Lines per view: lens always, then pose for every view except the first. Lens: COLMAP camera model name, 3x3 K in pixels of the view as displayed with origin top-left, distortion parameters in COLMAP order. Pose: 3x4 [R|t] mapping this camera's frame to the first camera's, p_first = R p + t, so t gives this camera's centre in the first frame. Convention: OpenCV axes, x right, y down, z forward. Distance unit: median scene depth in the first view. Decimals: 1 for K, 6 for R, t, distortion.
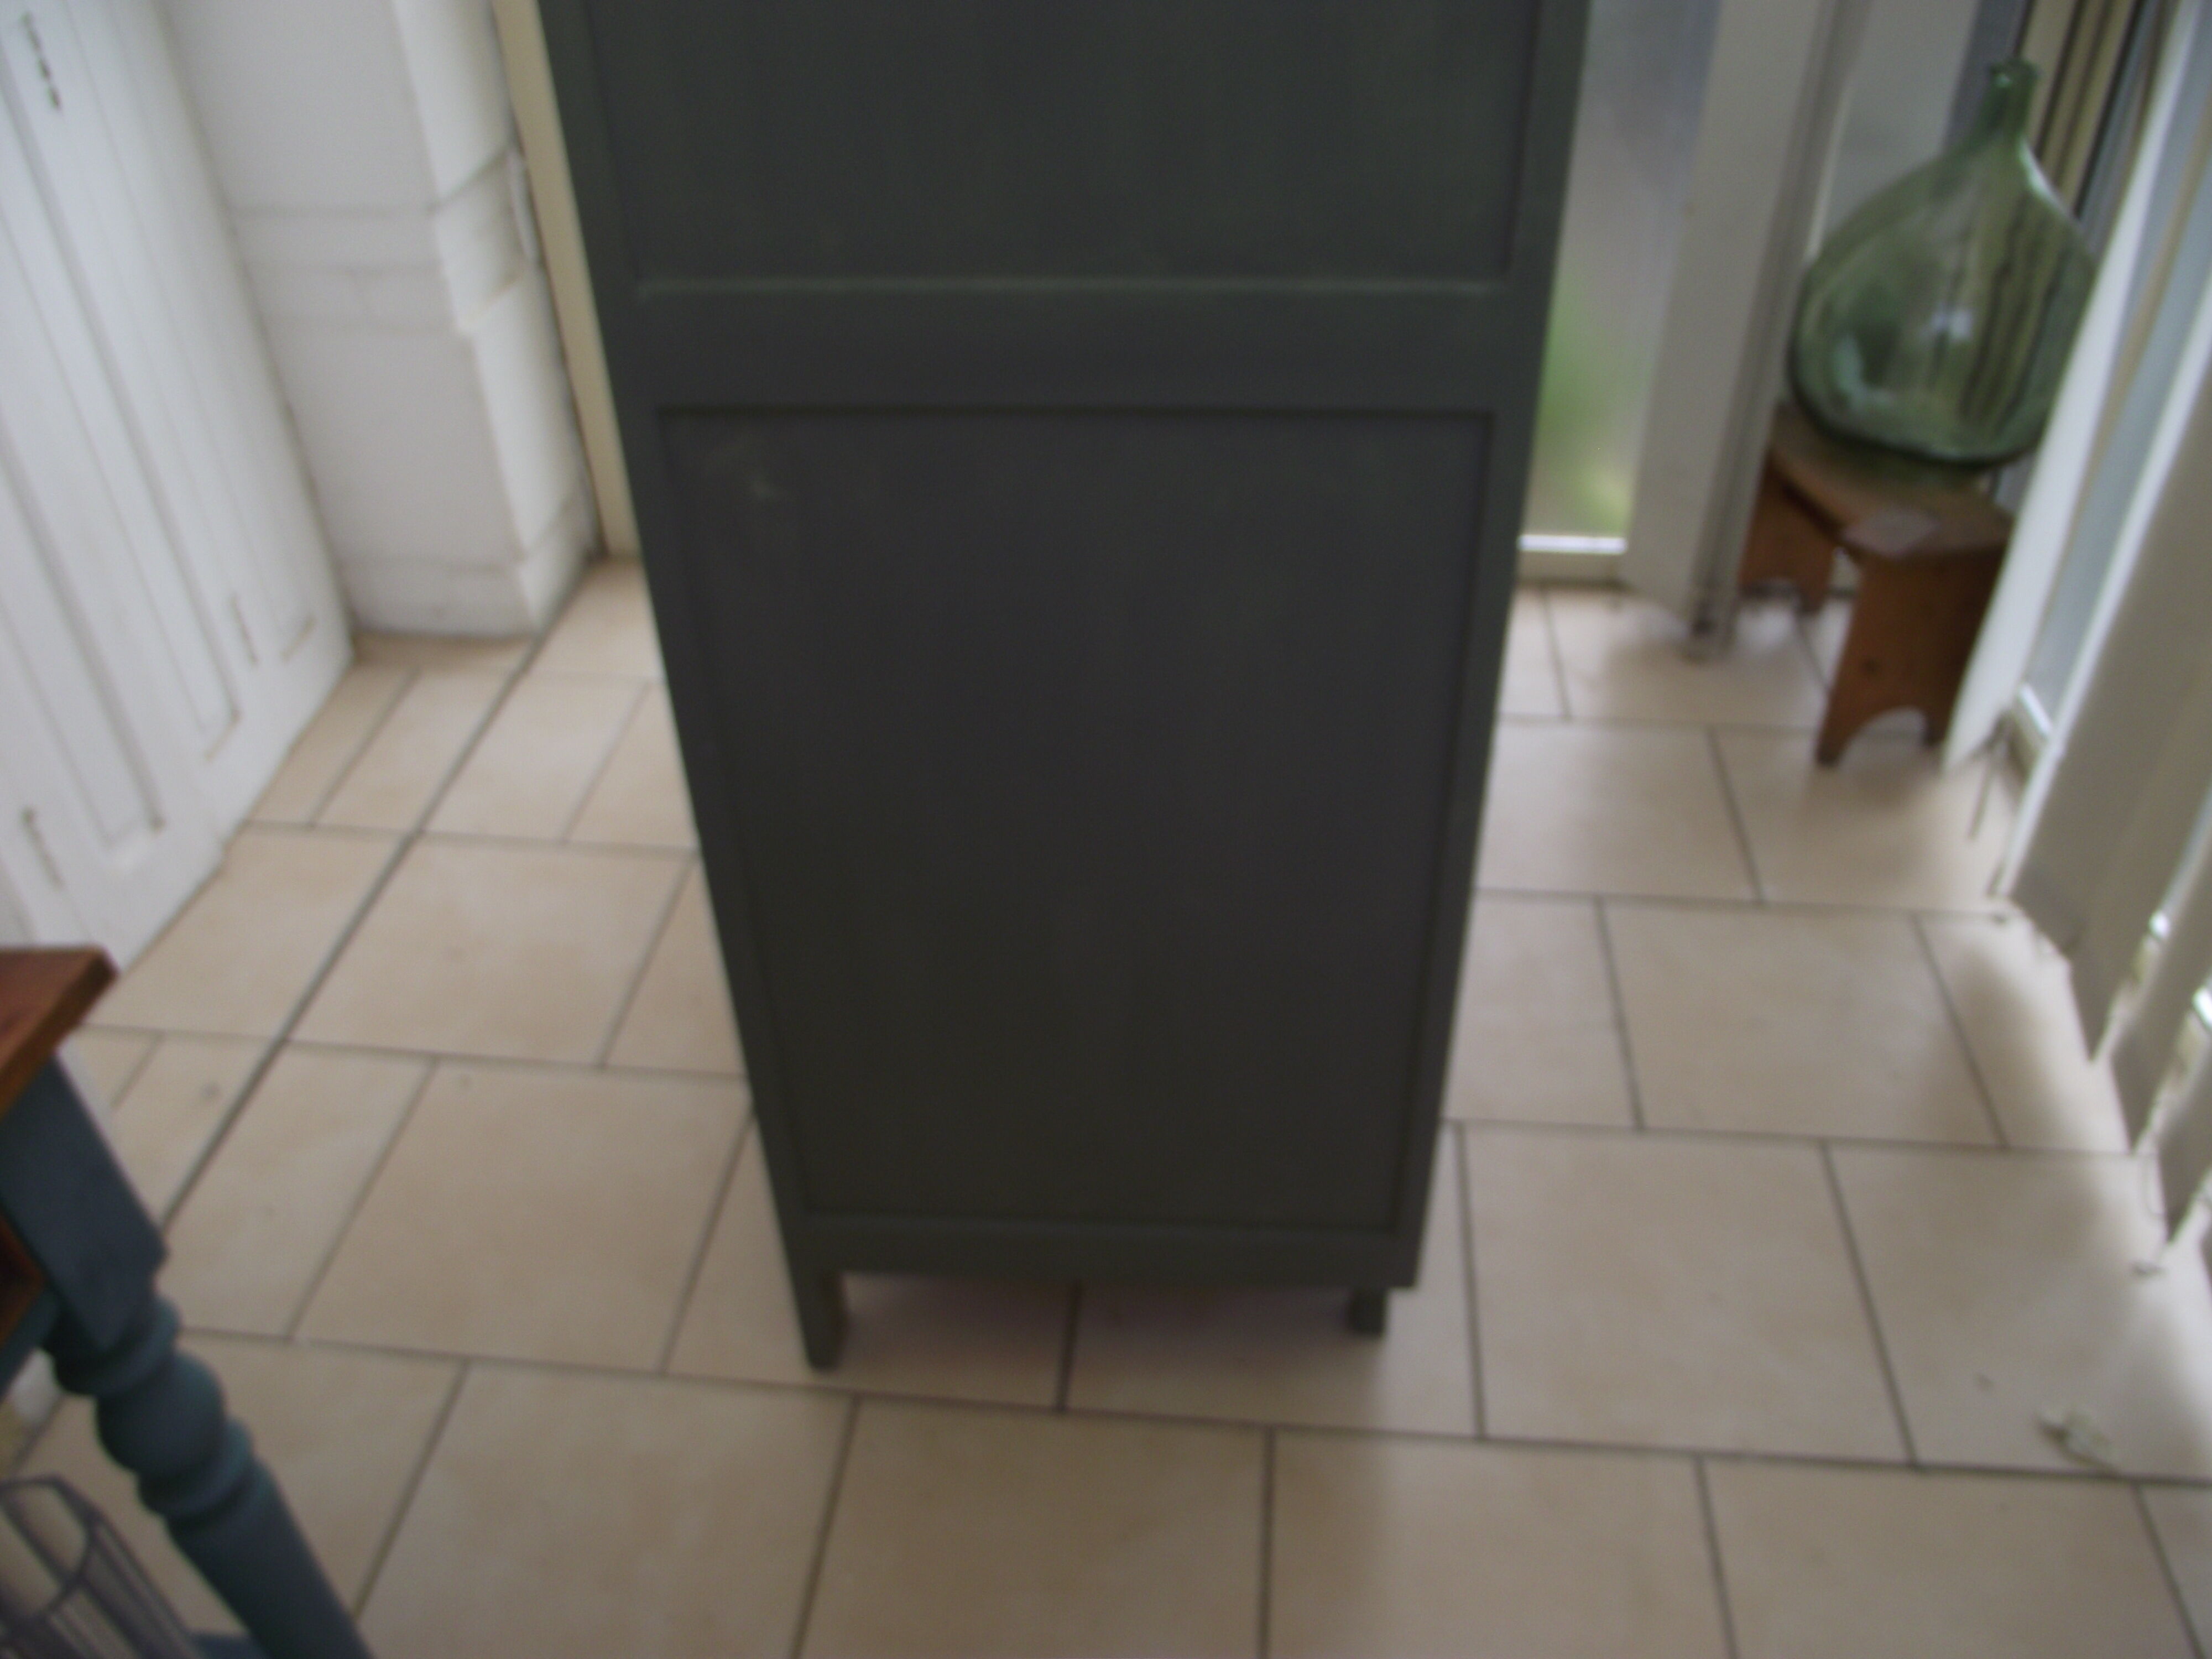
lens RADIAL K [[1780.2, 0, 1096.4], [0, 1780.2, 836.7], [0, 0, 1]] dist [-0.058965, 0.021921]
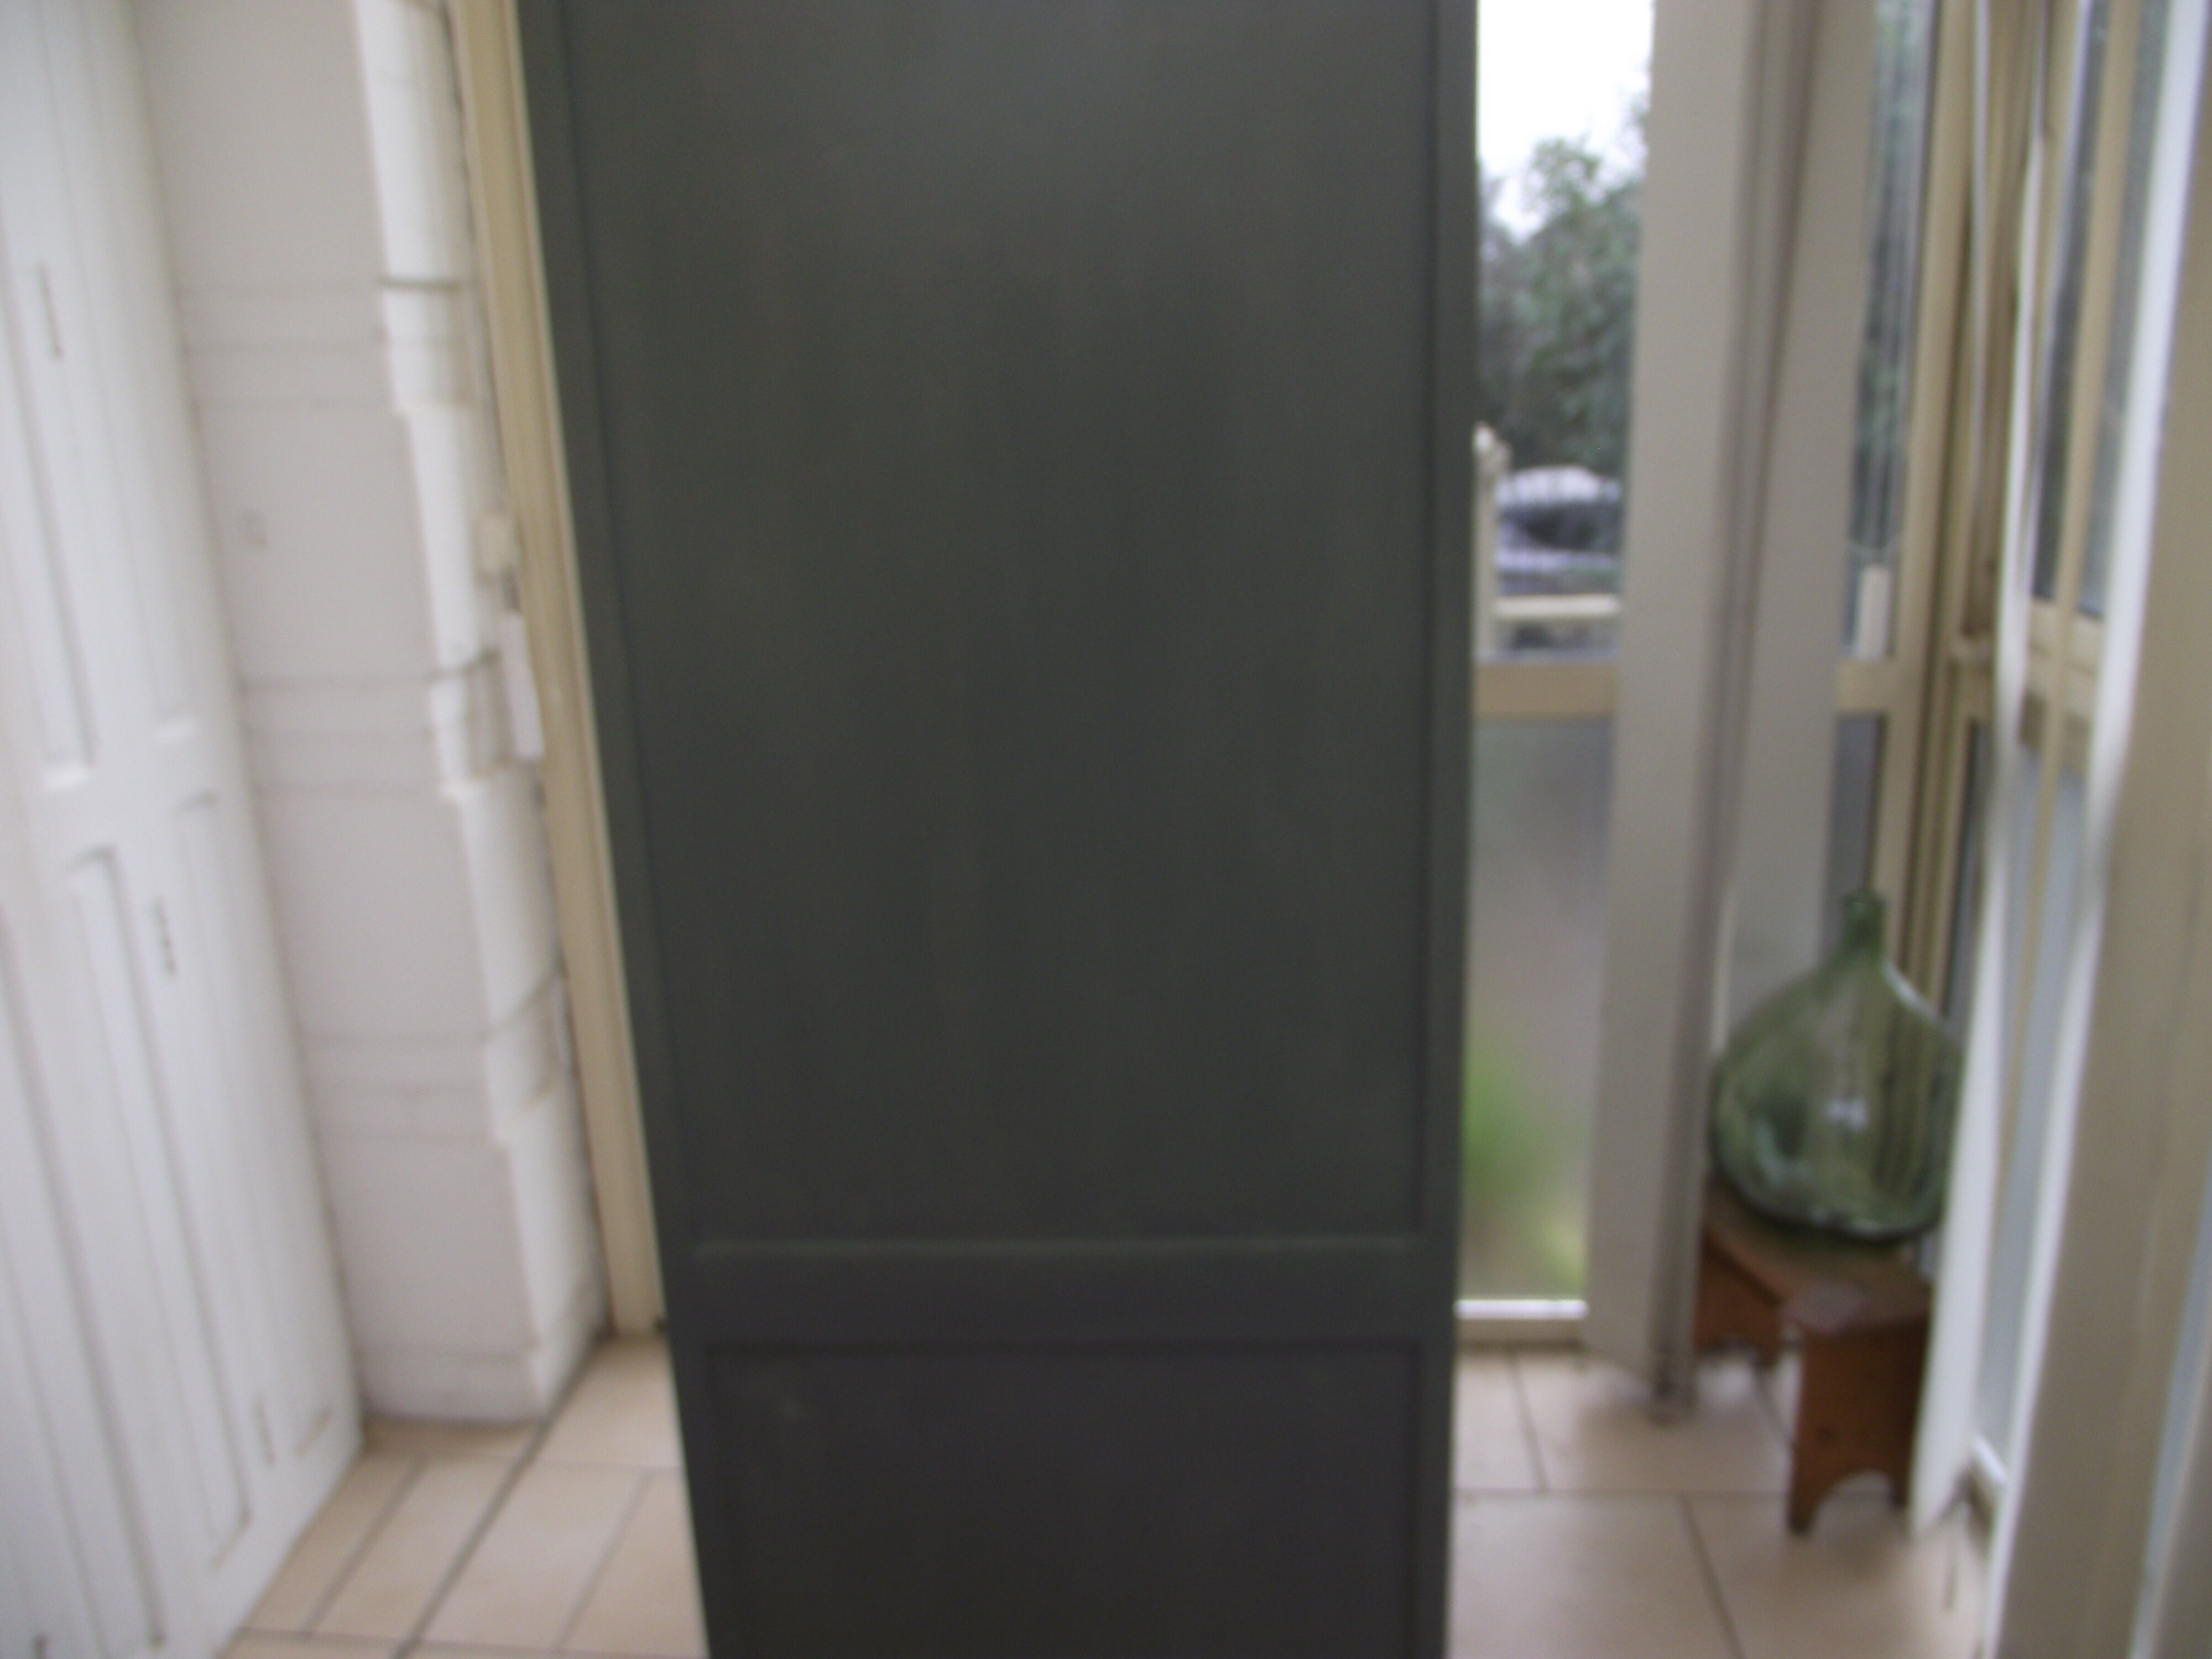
lens RADIAL K [[1780.2, 0, 1097.8], [0, 1780.2, 830.7], [0, 0, 1]] dist [-0.058965, 0.021921]
pose [[0.999760, -0.017376, 0.013359, 0.000194], [0.021065, 0.930109, -0.366678, -0.056385], [-0.006054, 0.366871, 0.930252, -0.094506]]
